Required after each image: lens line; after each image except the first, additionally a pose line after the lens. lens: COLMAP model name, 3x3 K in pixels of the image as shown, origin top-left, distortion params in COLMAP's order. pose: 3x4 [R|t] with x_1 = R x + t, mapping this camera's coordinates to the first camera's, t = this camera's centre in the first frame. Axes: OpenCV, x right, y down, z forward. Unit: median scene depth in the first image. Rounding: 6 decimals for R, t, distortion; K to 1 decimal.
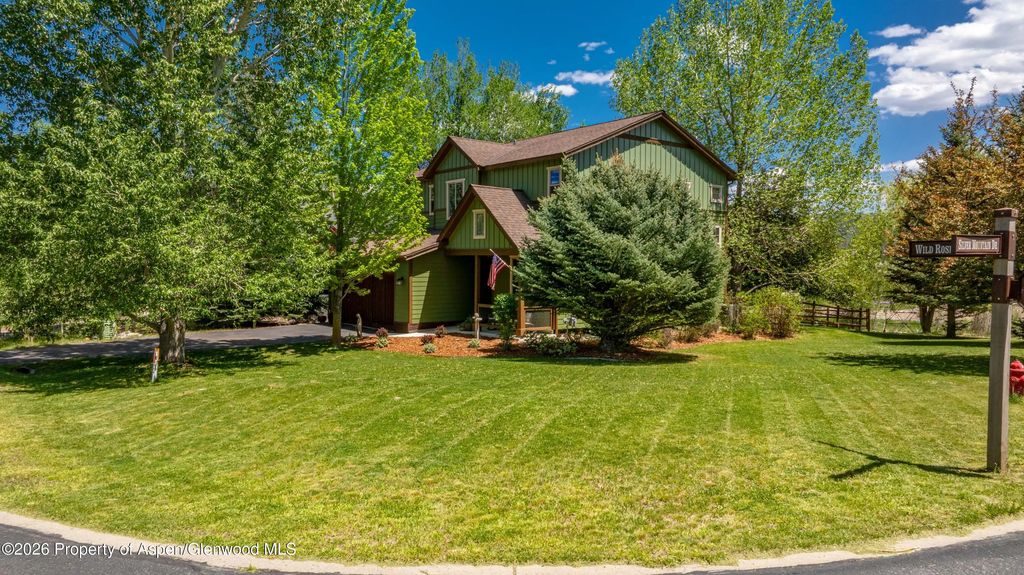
lens RADIAL K [[727.2, 0, 515.3], [0, 727.2, 286.1], [0, 0, 1]] dist [0.002315, 0.003307]
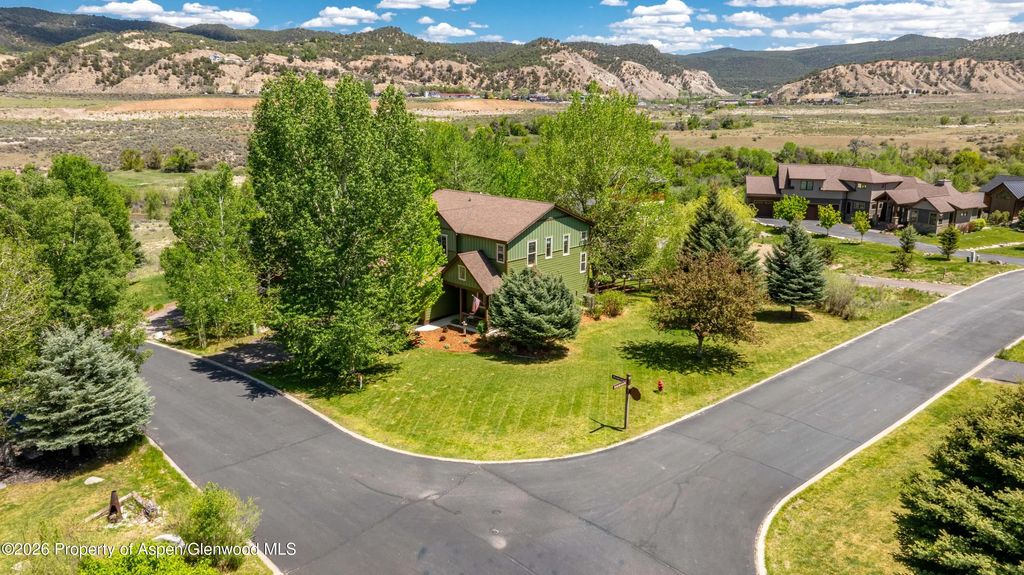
lens RADIAL K [[727.2, 0, 511.1], [0, 727.2, 287.8], [0, 0, 1]] dist [0.002315, 0.003307]
pose [[0.990678, -0.041159, 0.129860, -0.192989], [0.011643, 0.975360, 0.220312, -0.523894], [-0.135728, -0.216746, 0.966747, -1.006636]]
